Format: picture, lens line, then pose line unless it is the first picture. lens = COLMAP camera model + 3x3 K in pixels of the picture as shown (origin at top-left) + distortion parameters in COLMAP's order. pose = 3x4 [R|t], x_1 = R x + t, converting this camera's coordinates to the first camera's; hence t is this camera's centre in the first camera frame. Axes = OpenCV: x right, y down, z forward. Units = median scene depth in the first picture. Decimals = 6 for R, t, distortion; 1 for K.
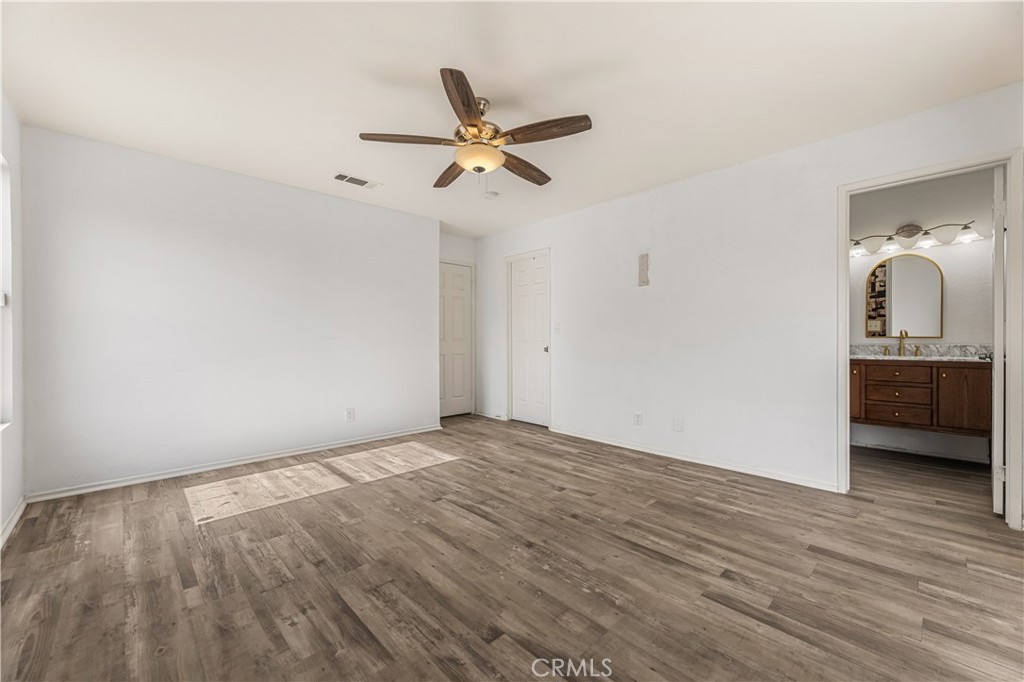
lens RADIAL K [[409.8, 0, 517.9], [0, 409.8, 339.7], [0, 0, 1]] dist [0.001920, 0.000186]
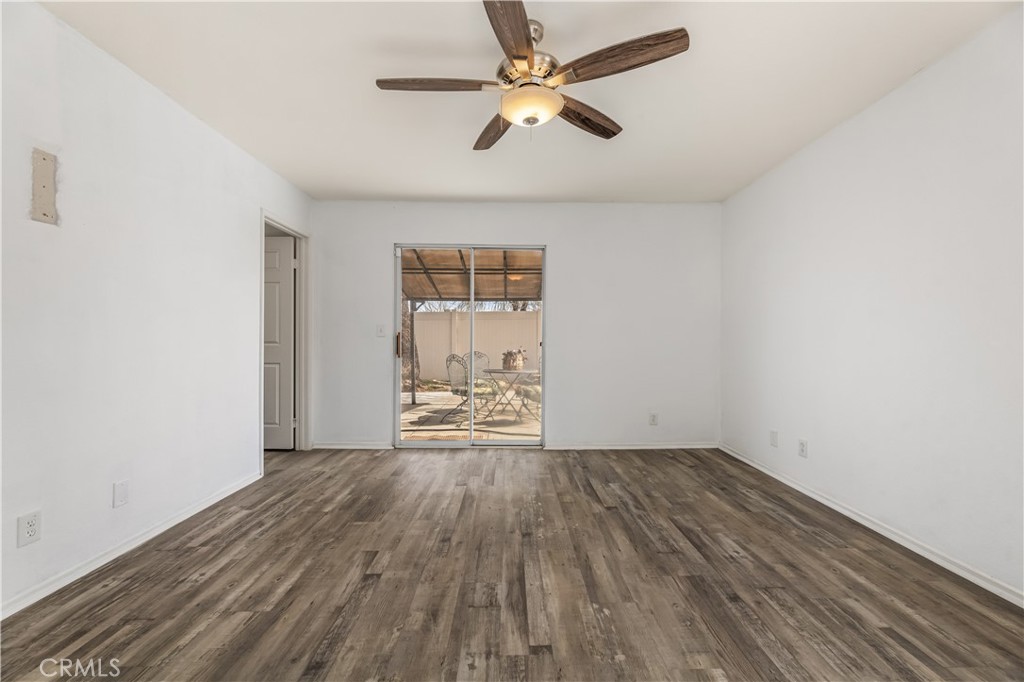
lens RADIAL K [[409.8, 0, 516.2], [0, 409.8, 342.6], [0, 0, 1]] dist [0.001920, 0.000186]
pose [[-0.728376, -0.001008, 0.685177, -0.614488], [0.001100, 0.999996, 0.002641, -0.002868], [-0.685177, 0.002677, -0.728372, 1.616493]]
